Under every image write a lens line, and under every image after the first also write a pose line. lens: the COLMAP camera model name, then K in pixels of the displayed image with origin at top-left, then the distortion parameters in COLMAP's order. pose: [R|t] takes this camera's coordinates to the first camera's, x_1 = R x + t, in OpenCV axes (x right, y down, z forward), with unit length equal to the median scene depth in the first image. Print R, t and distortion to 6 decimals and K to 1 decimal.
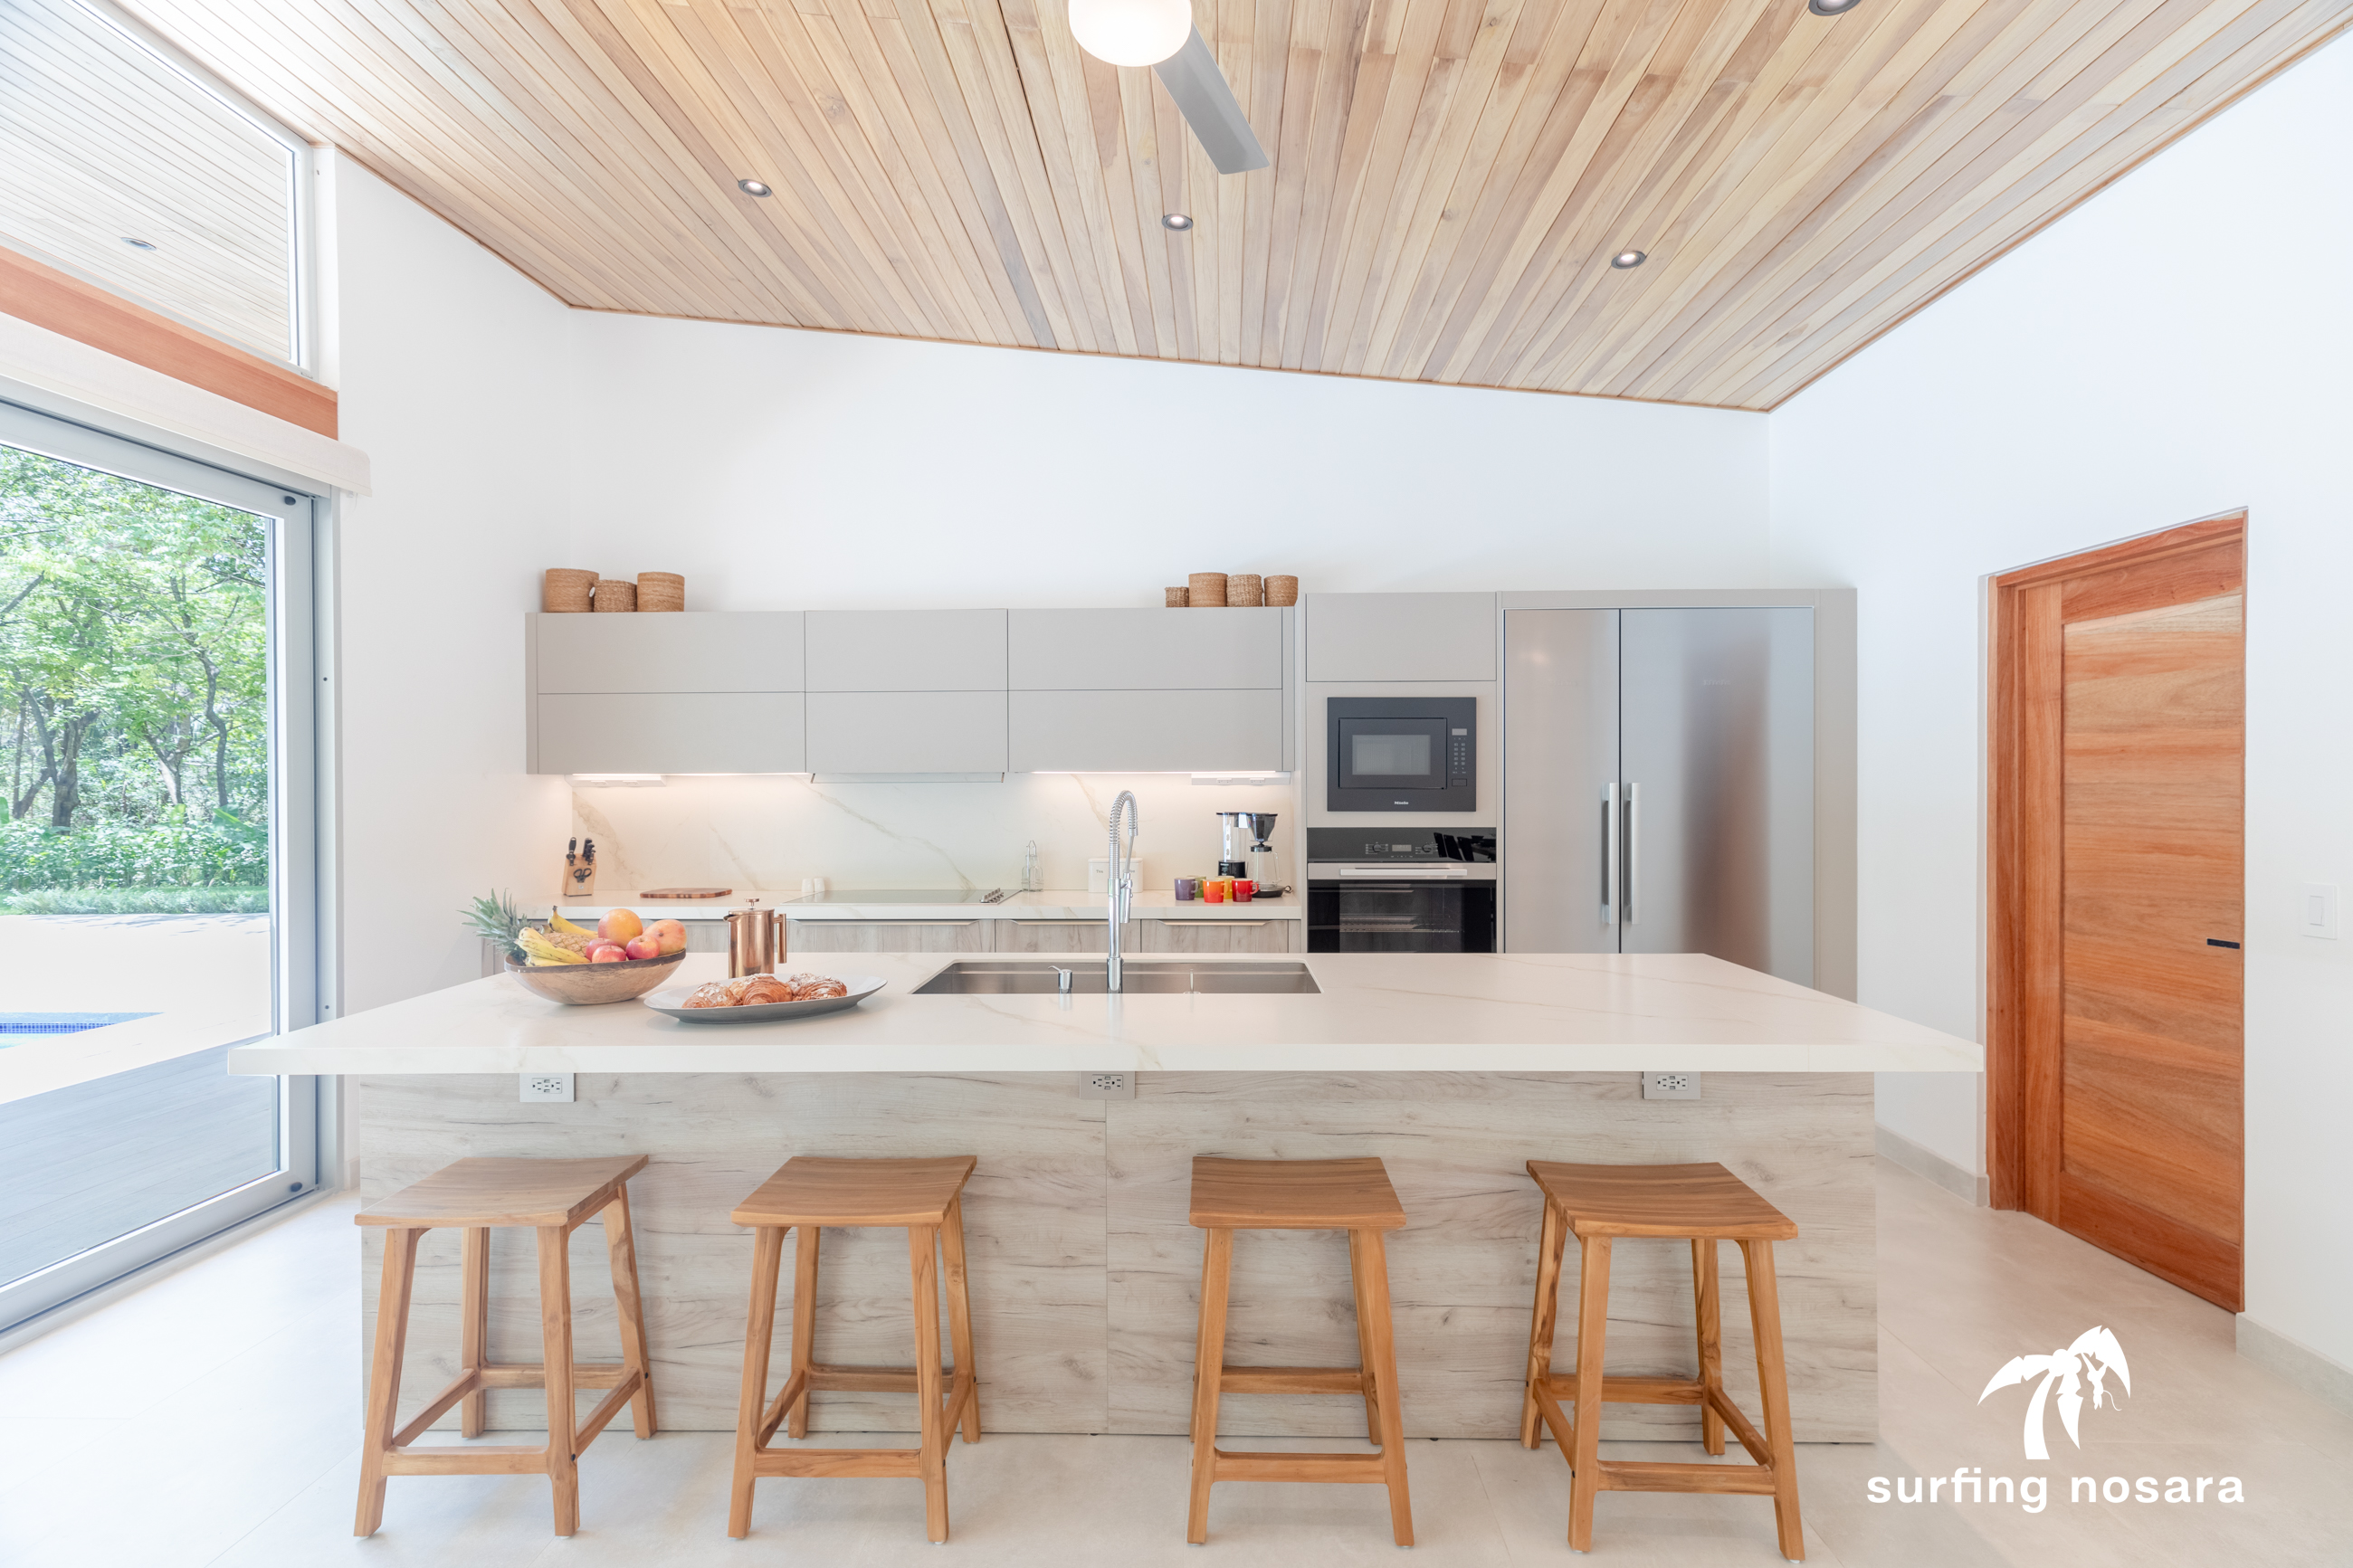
lens RADIAL K [[1055.7, 0, 1186.7], [0, 1055.7, 784.7], [0, 0, 1]] dist [0.009500, -0.000781]
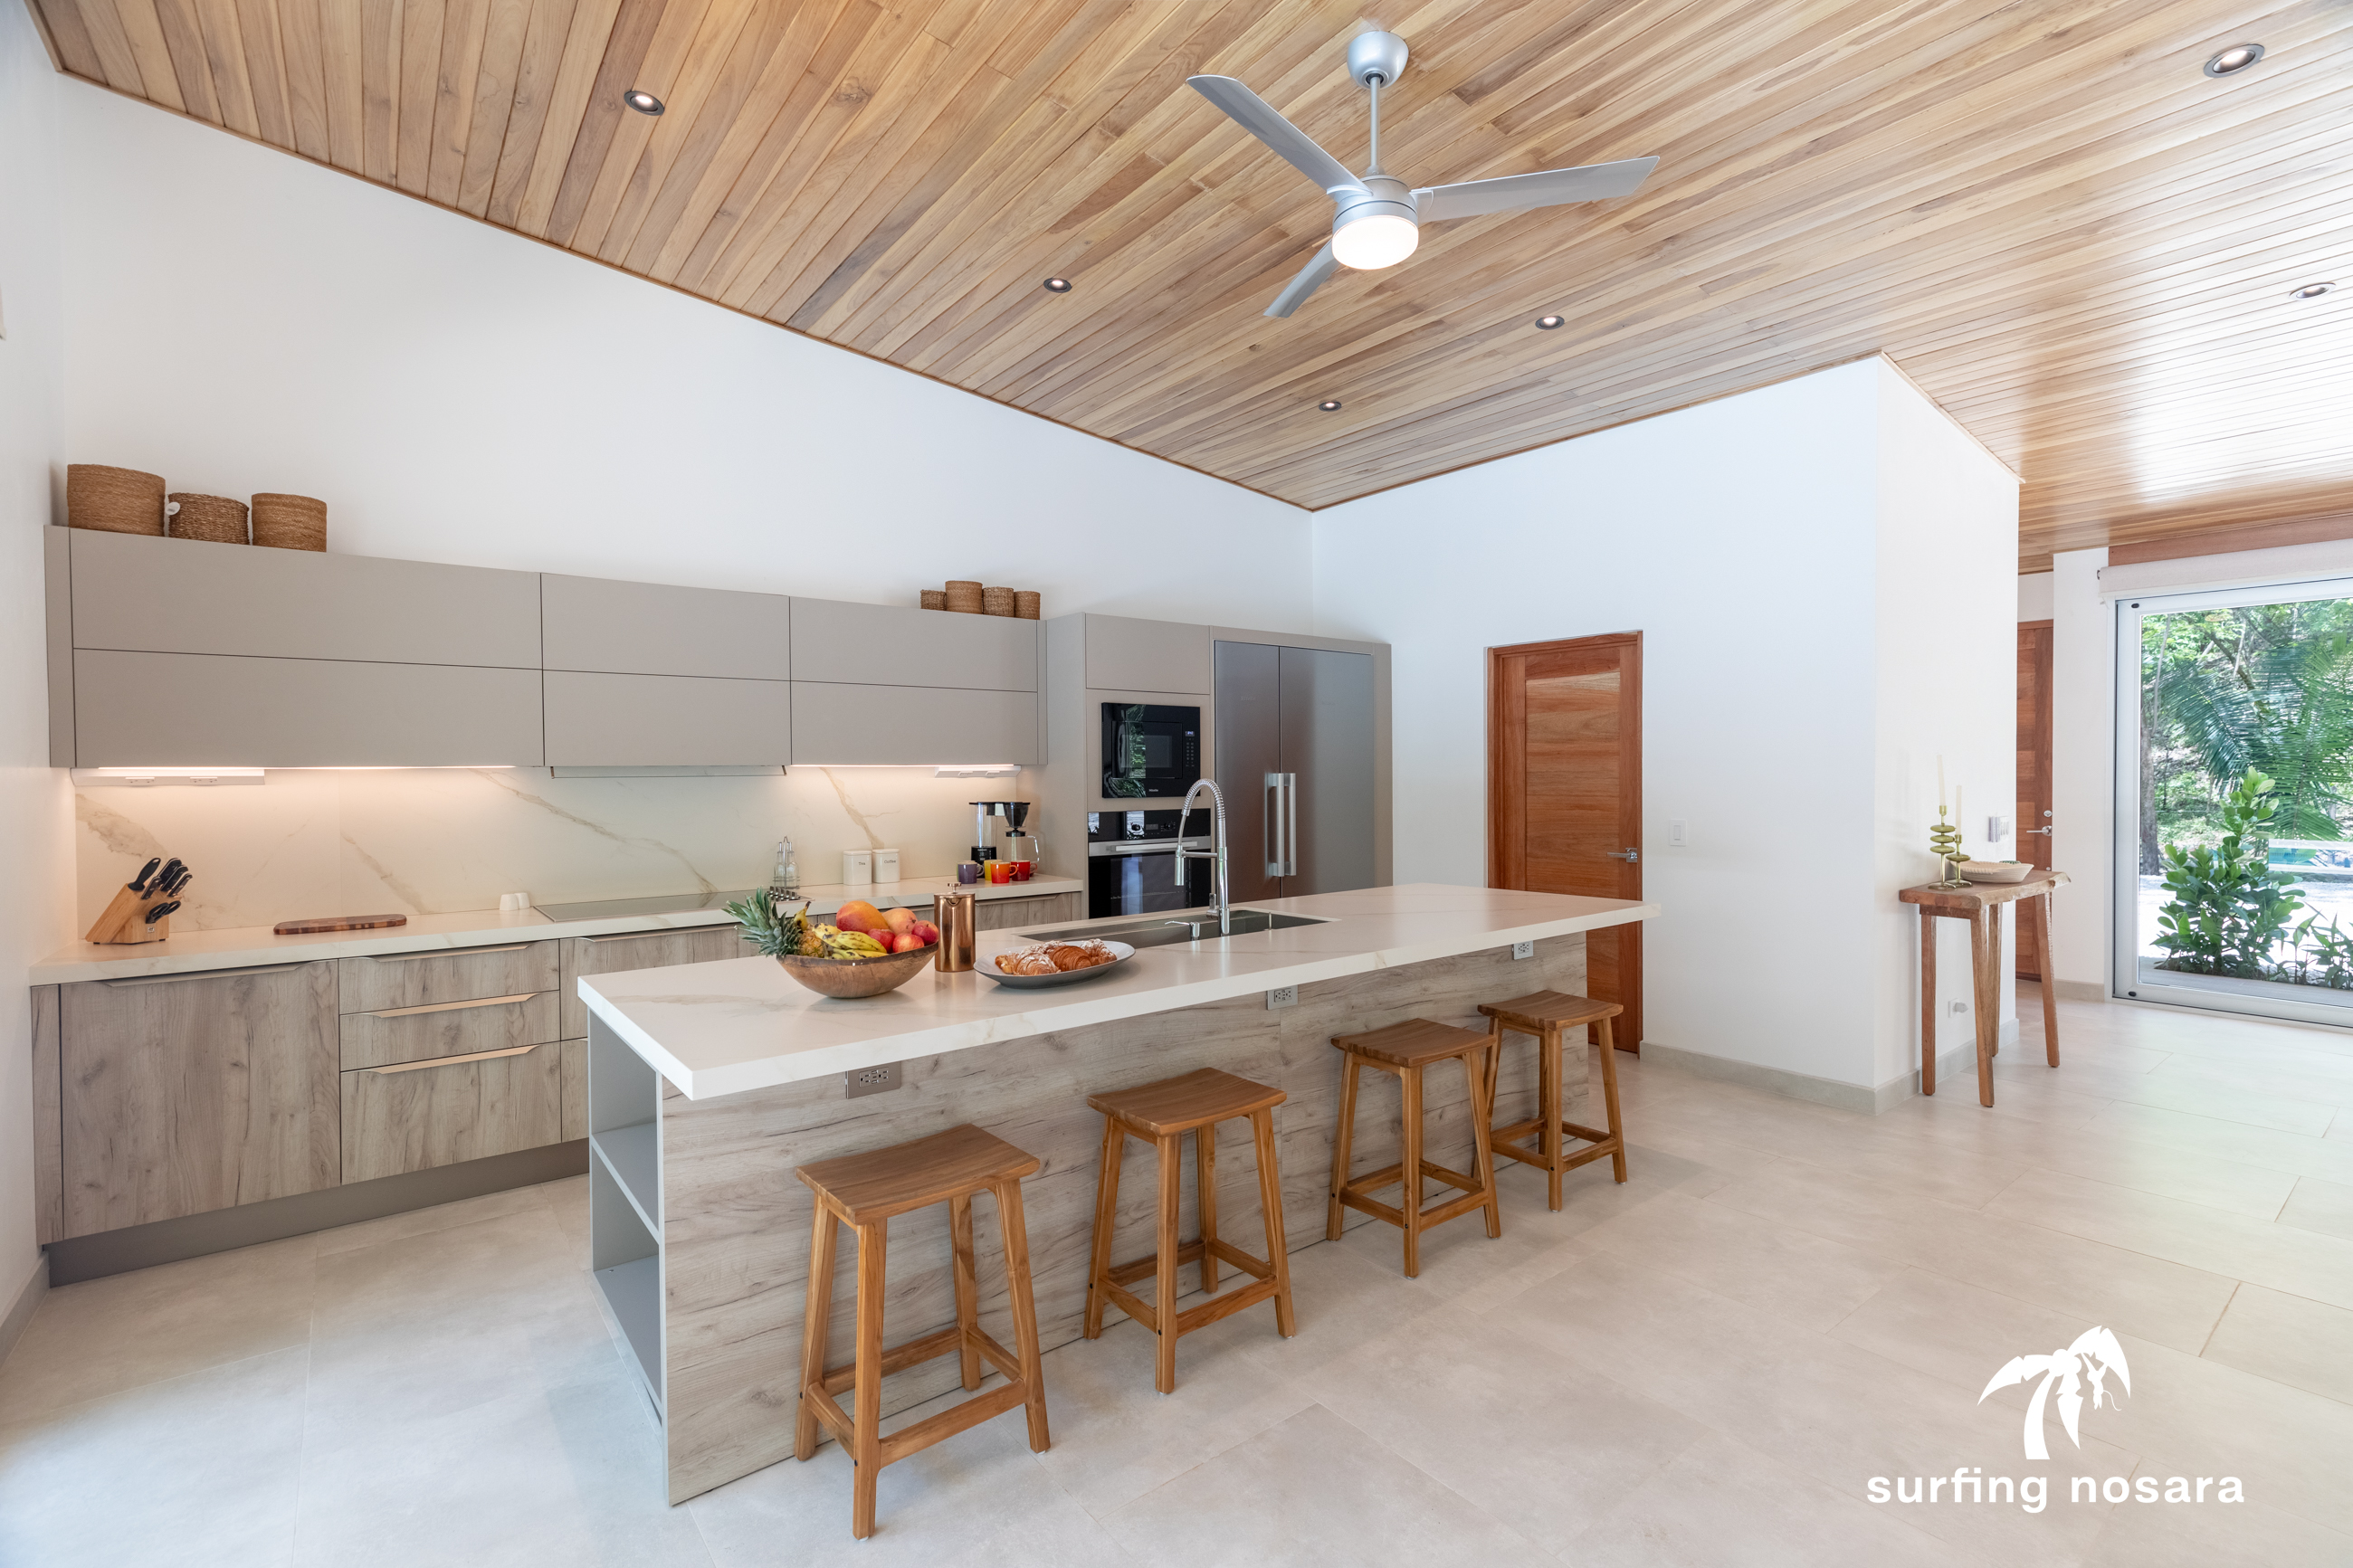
lens RADIAL K [[1055.7, 0, 1186.7], [0, 1055.7, 784.7], [0, 0, 1]] dist [0.009500, -0.000781]
pose [[0.767053, -0.010818, 0.641492, -0.561092], [0.008479, 0.999941, 0.006724, 0.002827], [-0.641527, 0.000282, 0.767100, 0.027099]]
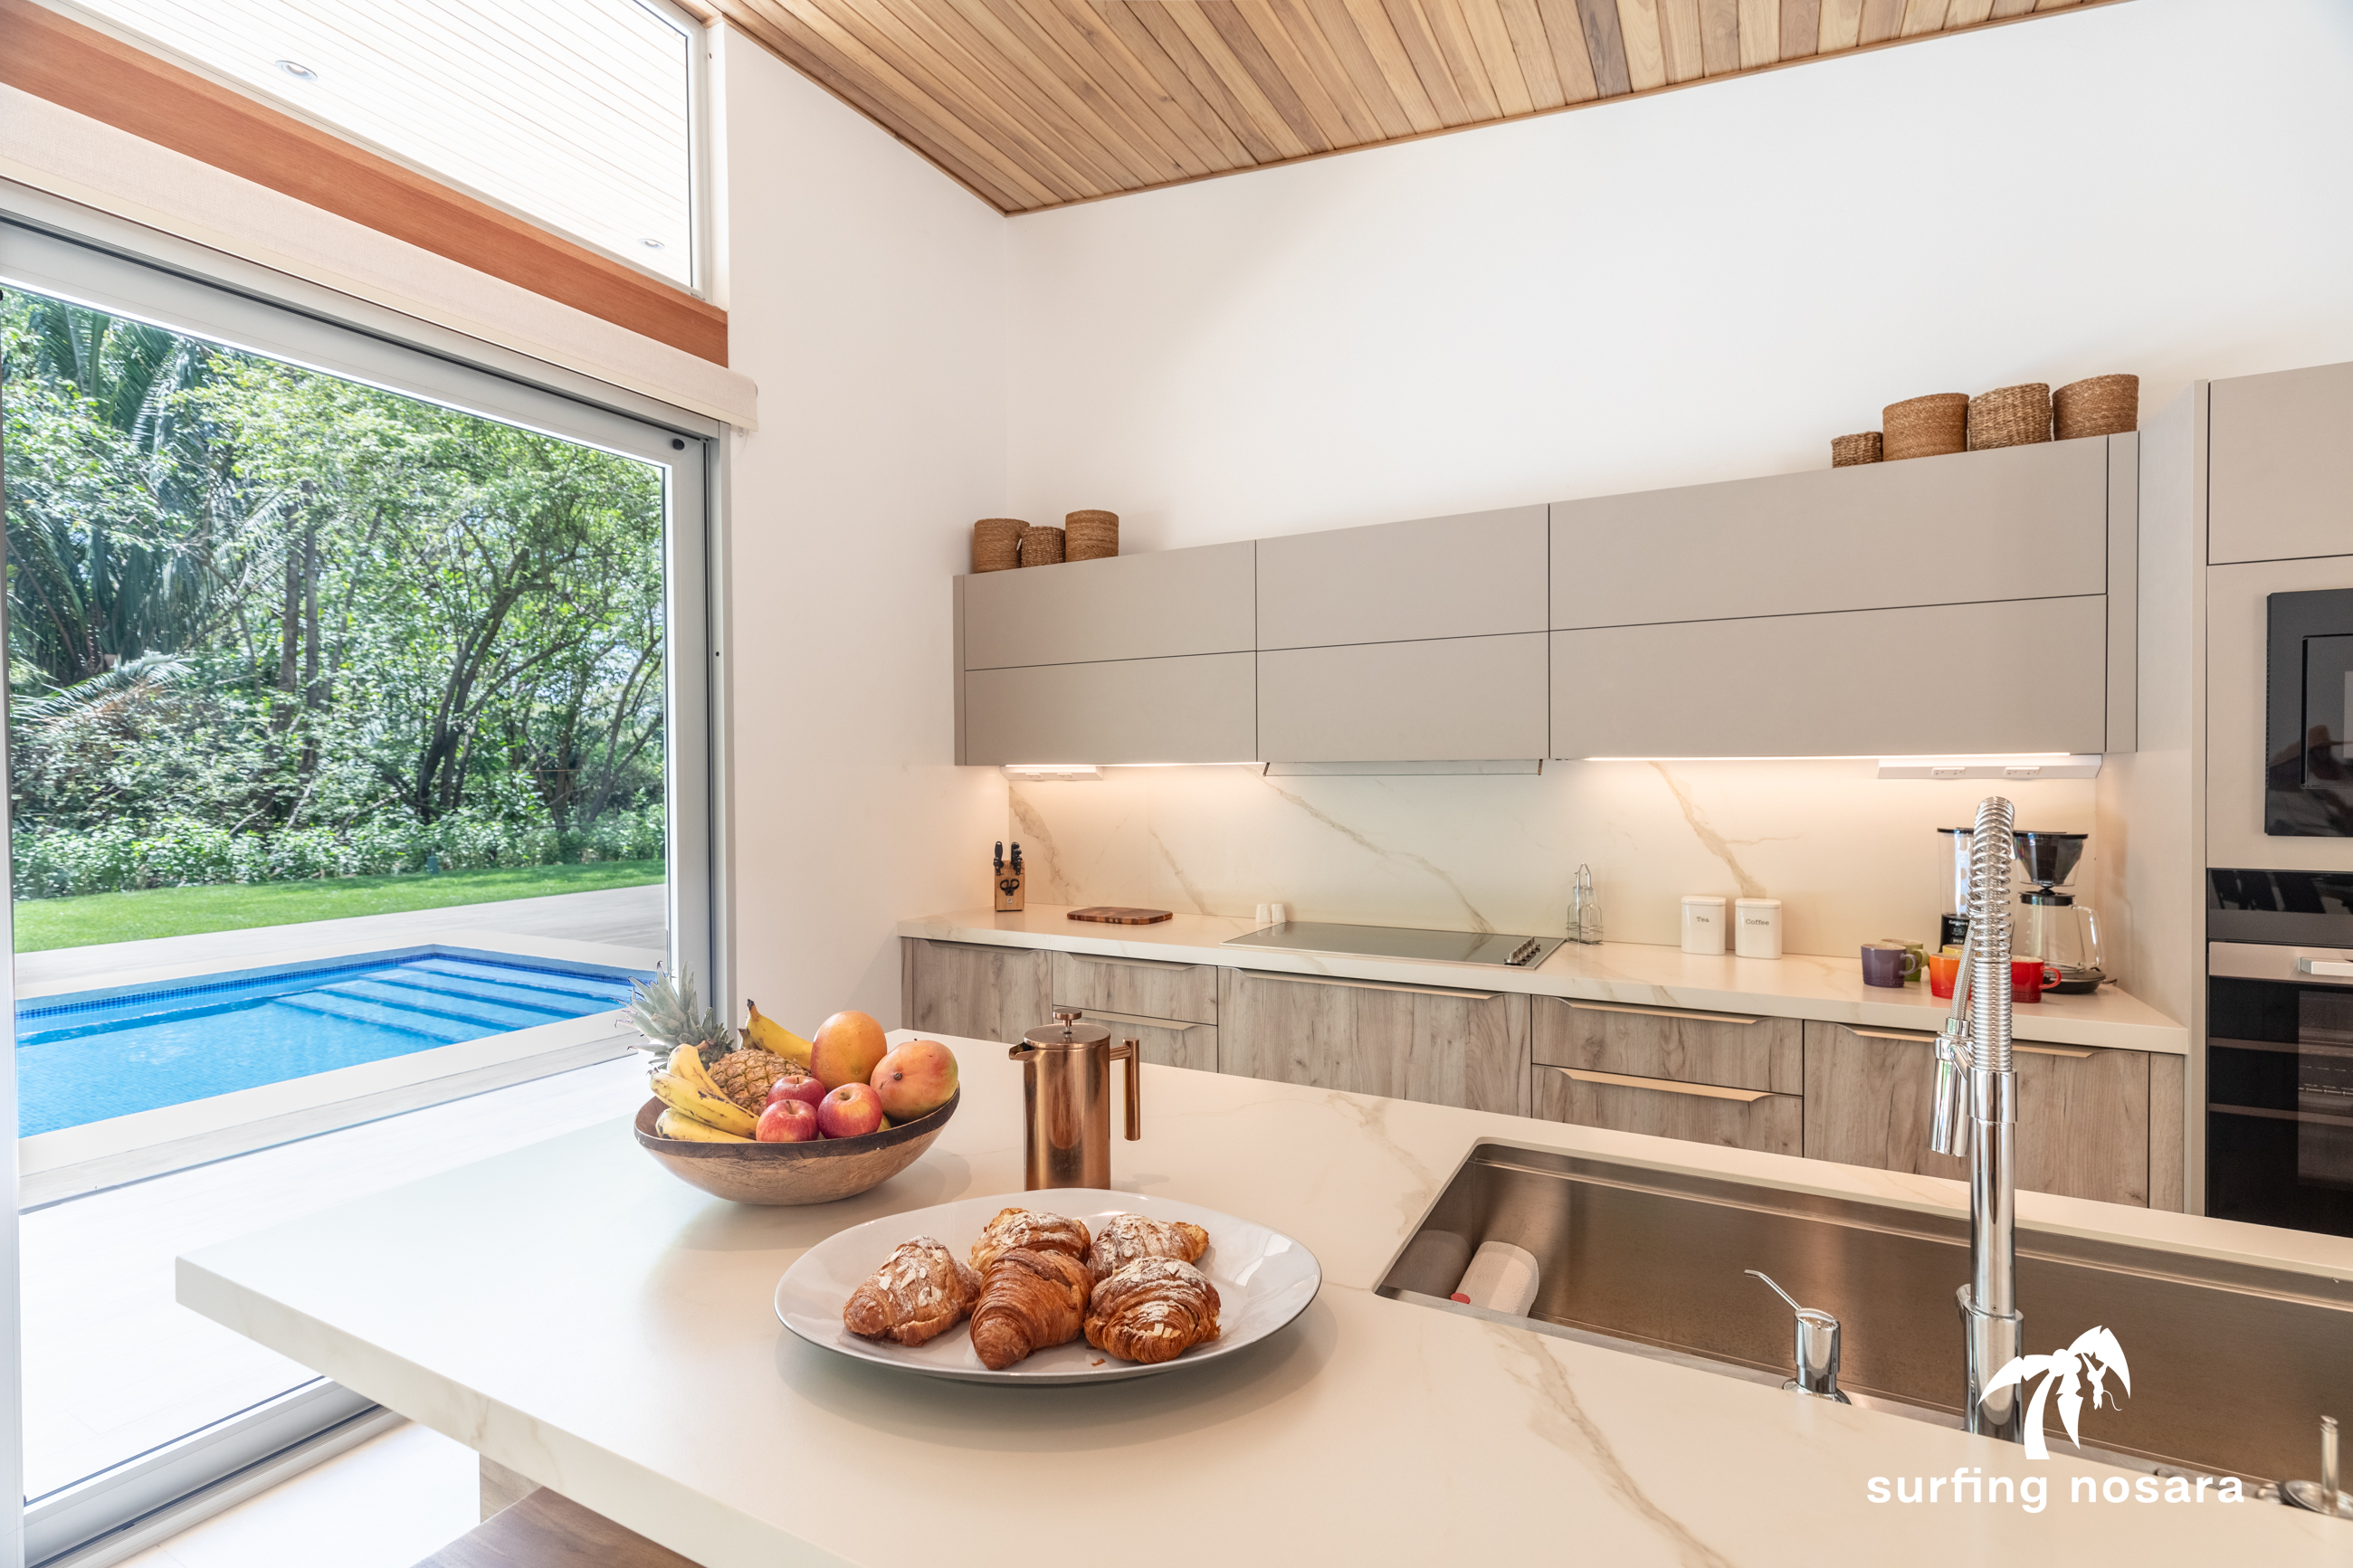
lens RADIAL K [[1051.3, 0, 1181.9], [0, 1051.3, 790.6], [0, 0, 1]] dist [0.001419, -0.000195]
pose [[0.893364, 0.004670, -0.449309, -0.089254], [0.000765, 0.999929, 0.011912, -0.000163], [0.449333, -0.010986, 0.893297, 0.363149]]
